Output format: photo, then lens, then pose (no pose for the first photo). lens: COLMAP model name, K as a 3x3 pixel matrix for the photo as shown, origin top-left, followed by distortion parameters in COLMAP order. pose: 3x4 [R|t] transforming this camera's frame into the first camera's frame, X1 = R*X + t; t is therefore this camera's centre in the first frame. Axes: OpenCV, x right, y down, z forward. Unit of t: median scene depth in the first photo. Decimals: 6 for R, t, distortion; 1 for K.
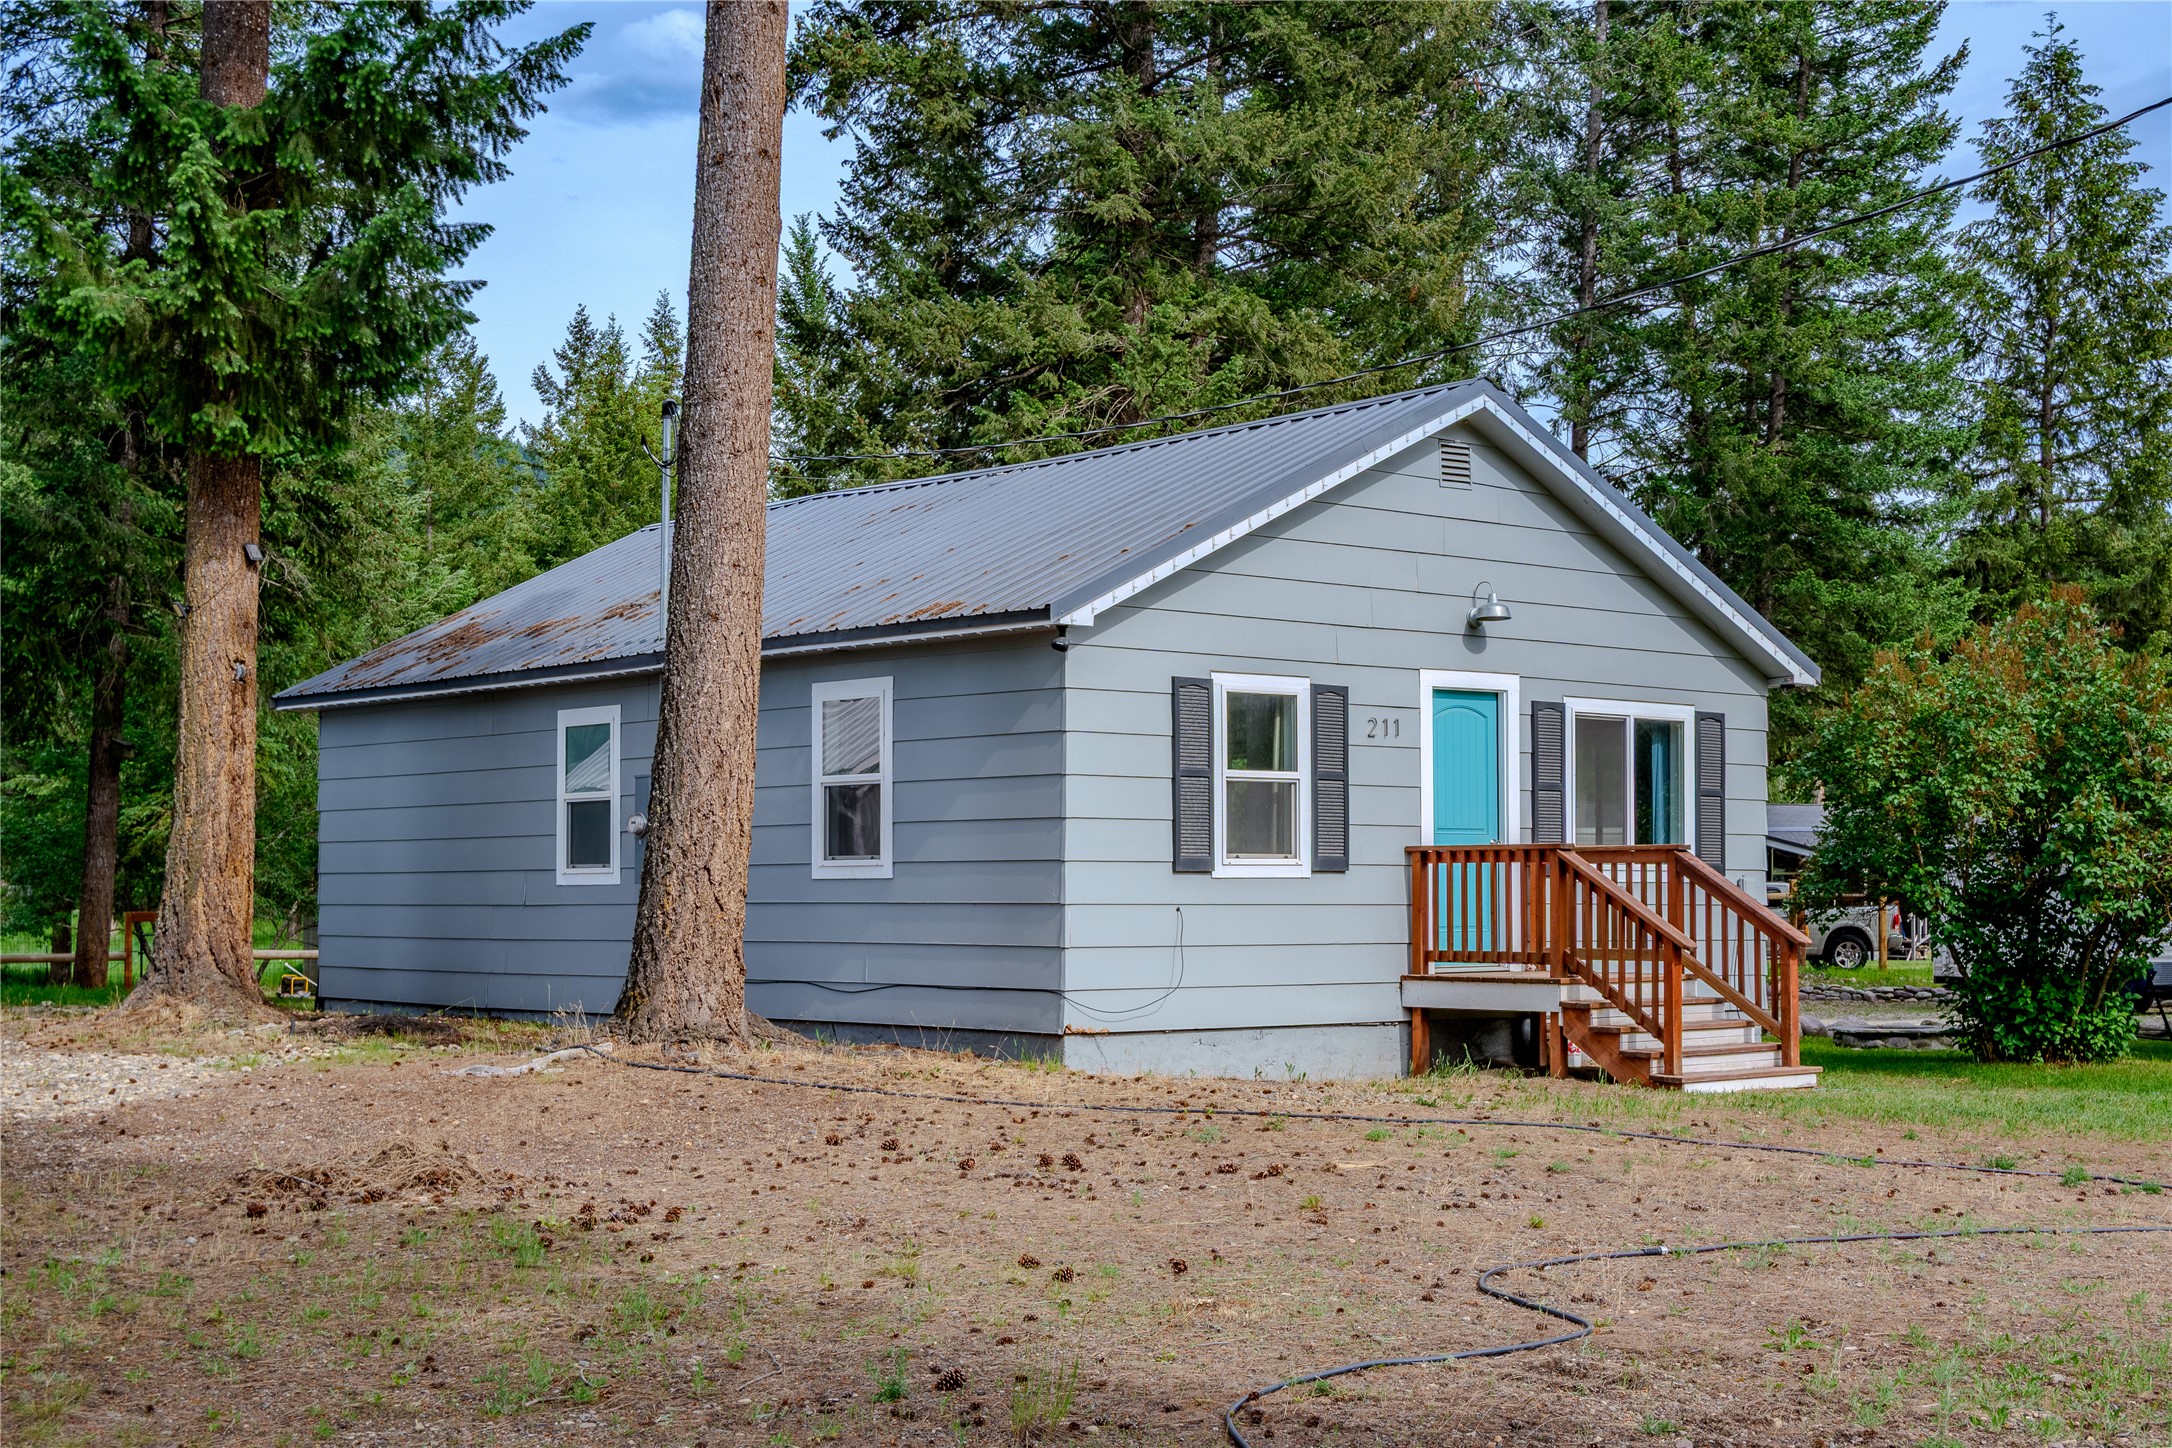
lens RADIAL K [[2975.2, 0, 1084.4], [0, 2975.2, 726.9], [0, 0, 1]] dist [-0.006900, 0.000000]
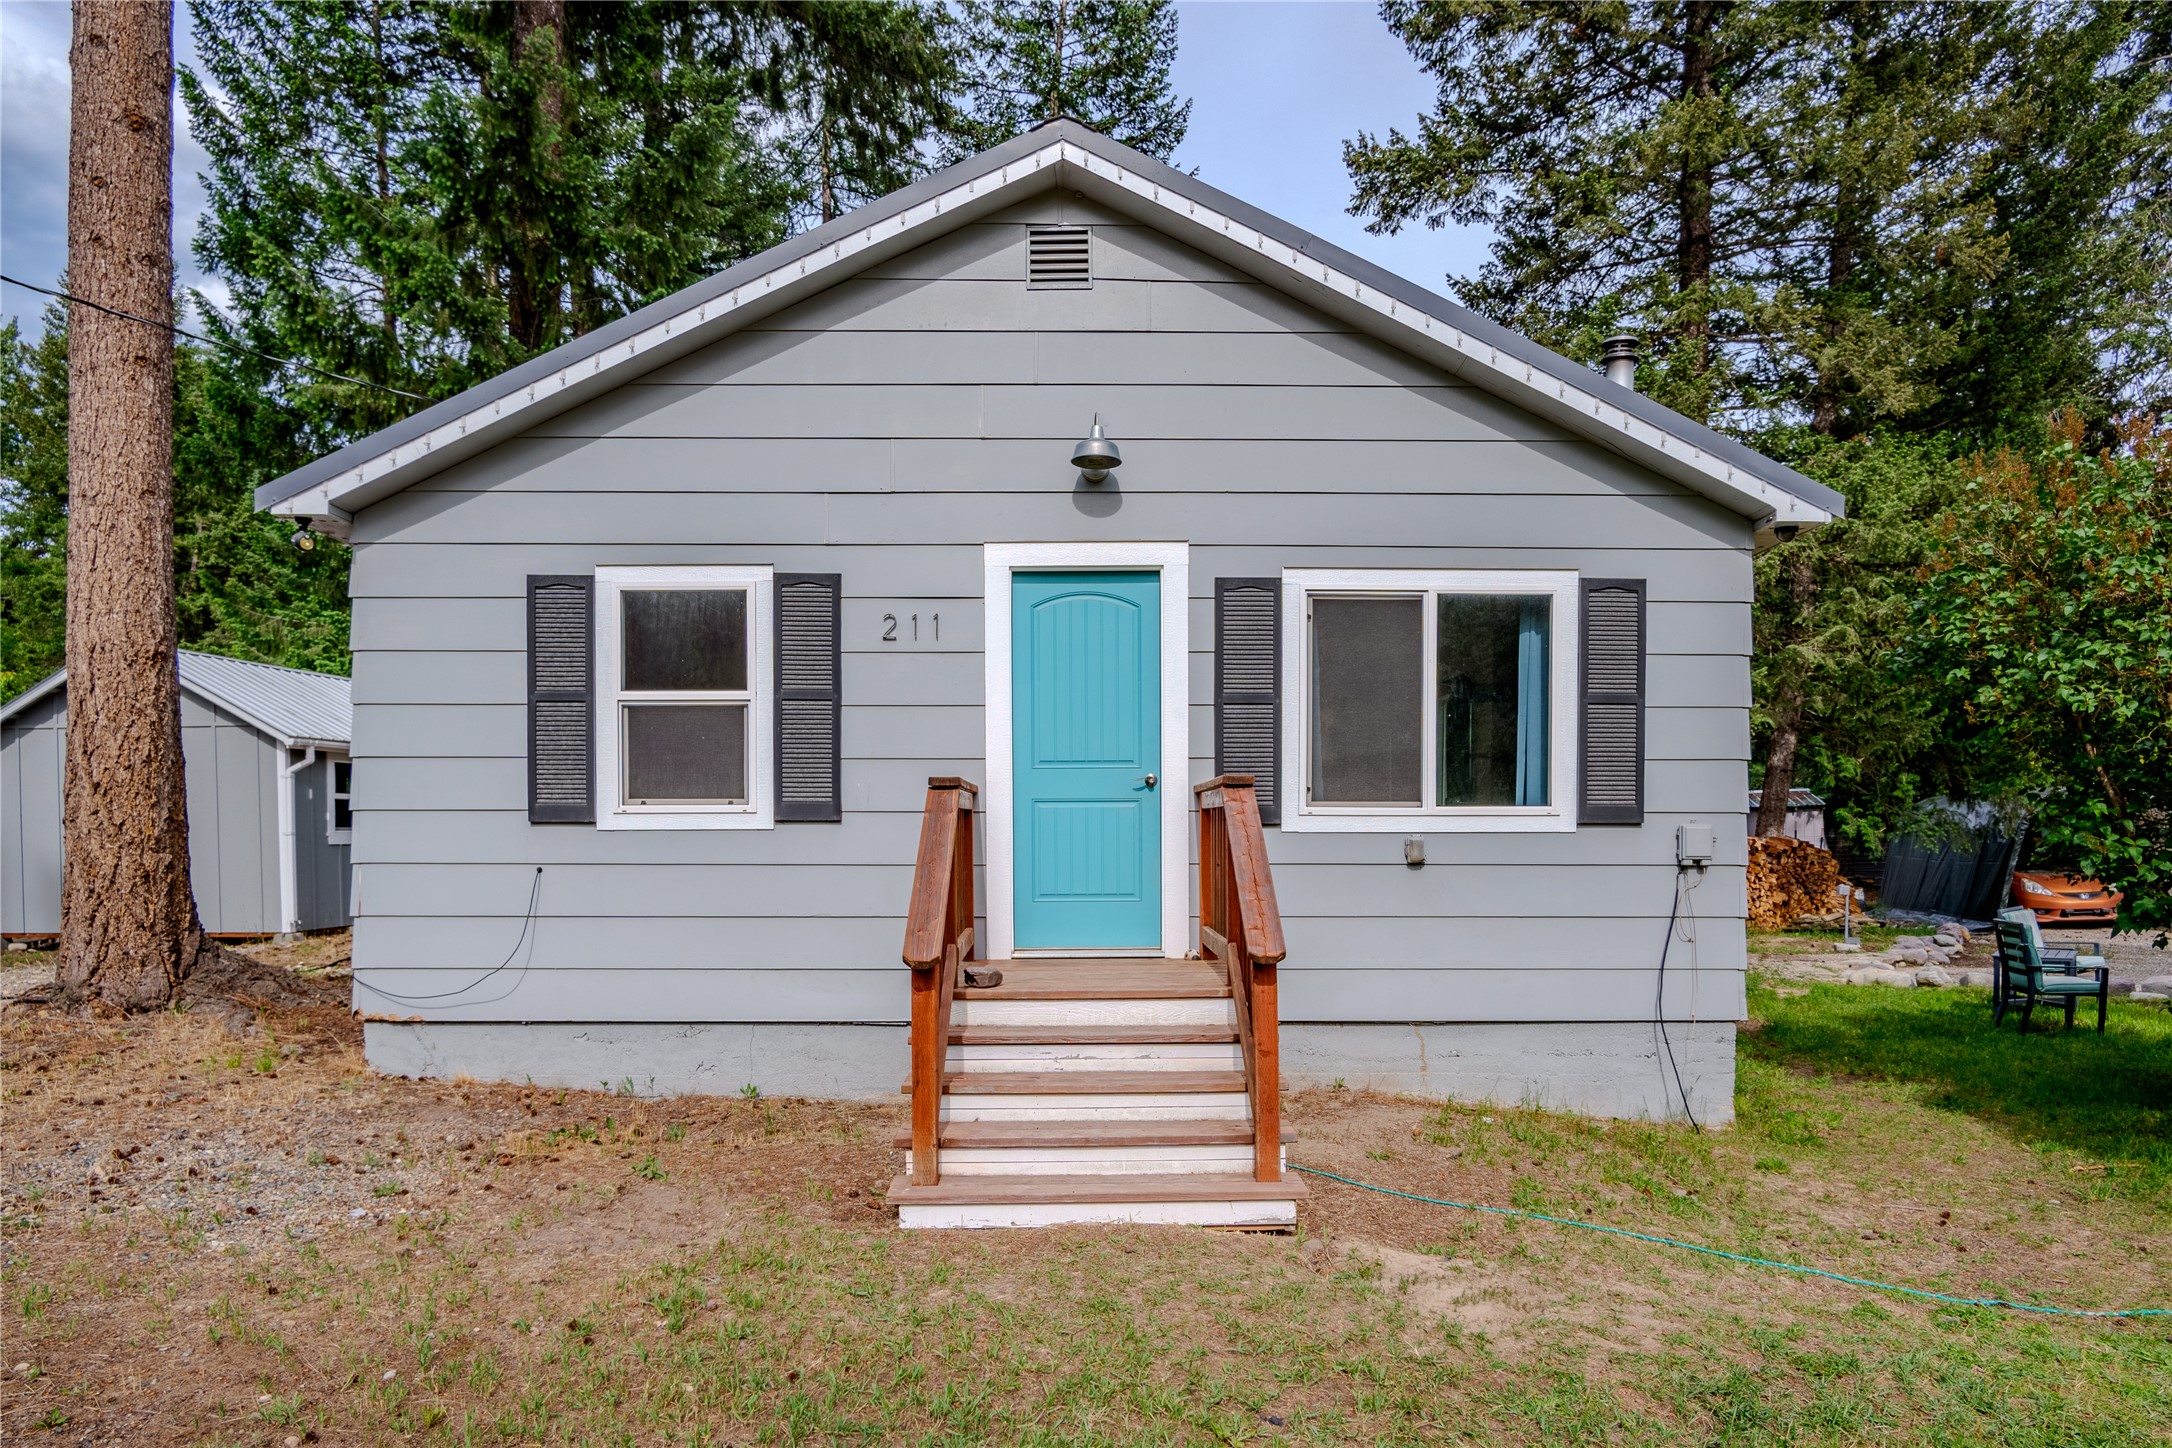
lens RADIAL K [[1447.3, 0, 1149.3], [0, 1447.3, 835.1], [0, 0, 1]] dist [-0.007198, -0.002047]
pose [[0.761213, 0.001036, -0.648501, 0.383213], [0.034800, 0.998493, 0.042443, 0.039252], [0.647567, -0.054876, 0.760030, 0.769516]]
